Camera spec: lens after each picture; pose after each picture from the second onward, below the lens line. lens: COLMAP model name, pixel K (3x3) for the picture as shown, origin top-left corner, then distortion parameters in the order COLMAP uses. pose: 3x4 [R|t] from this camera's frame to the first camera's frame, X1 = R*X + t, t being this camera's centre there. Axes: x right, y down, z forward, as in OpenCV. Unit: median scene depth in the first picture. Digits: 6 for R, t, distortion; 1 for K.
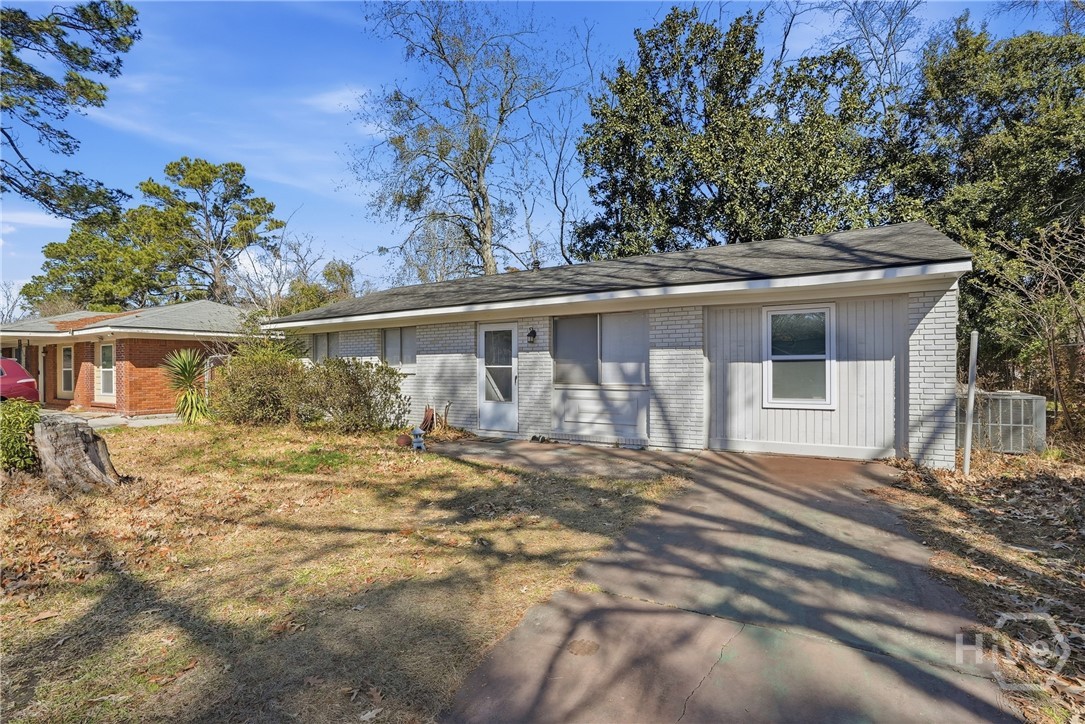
lens RADIAL K [[502.0, 0, 540.4], [0, 502.0, 368.7], [0, 0, 1]] dist [-0.043640, 0.000145]
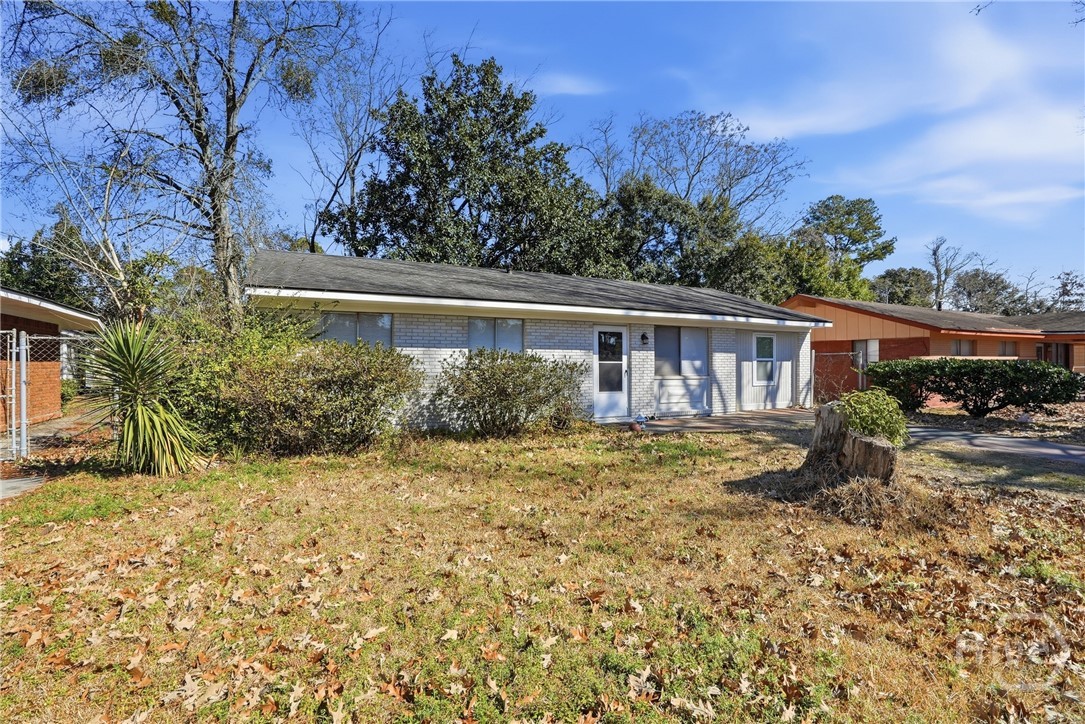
lens RADIAL K [[502.0, 0, 537.2], [0, 502.0, 361.3], [0, 0, 1]] dist [-0.043640, 0.000145]
pose [[0.516934, 0.014762, 0.855898, -1.303648], [0.001527, 0.999834, -0.018166, 0.015820], [-0.856024, 0.010697, 0.516826, 0.595553]]
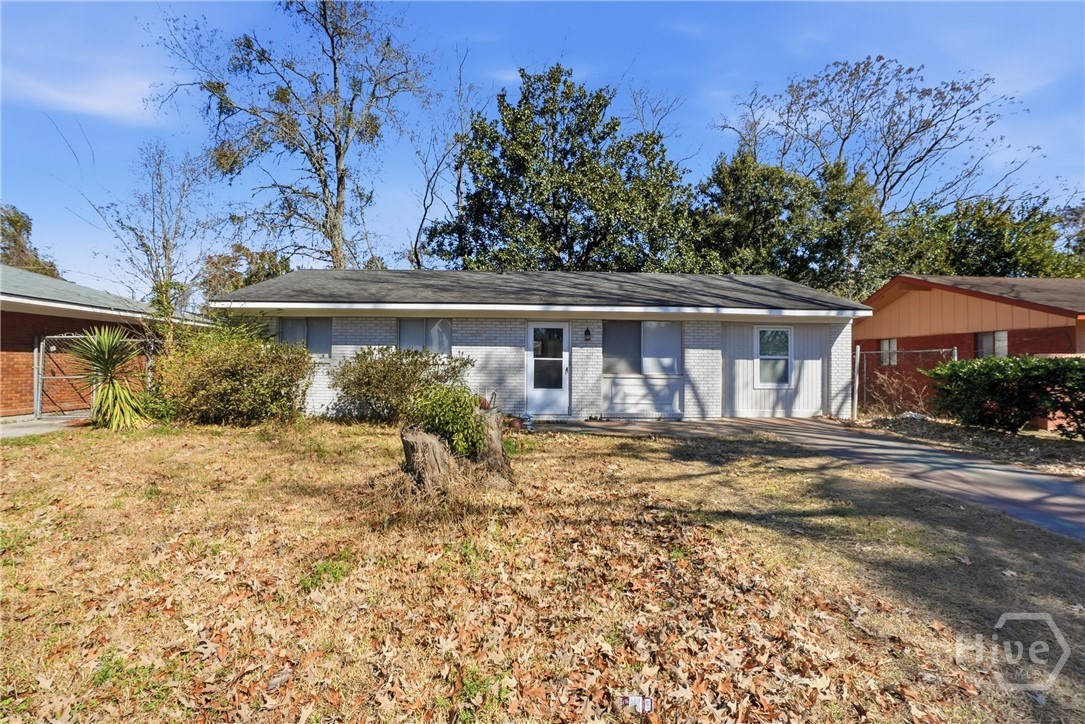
lens RADIAL K [[502.0, 0, 535.0], [0, 502.0, 357.5], [0, 0, 1]] dist [-0.043640, 0.000145]
pose [[0.832772, 0.021819, 0.553186, -0.831575], [-0.012638, 0.999712, -0.020406, 0.017463], [-0.553472, 0.010002, 0.832808, 0.053729]]
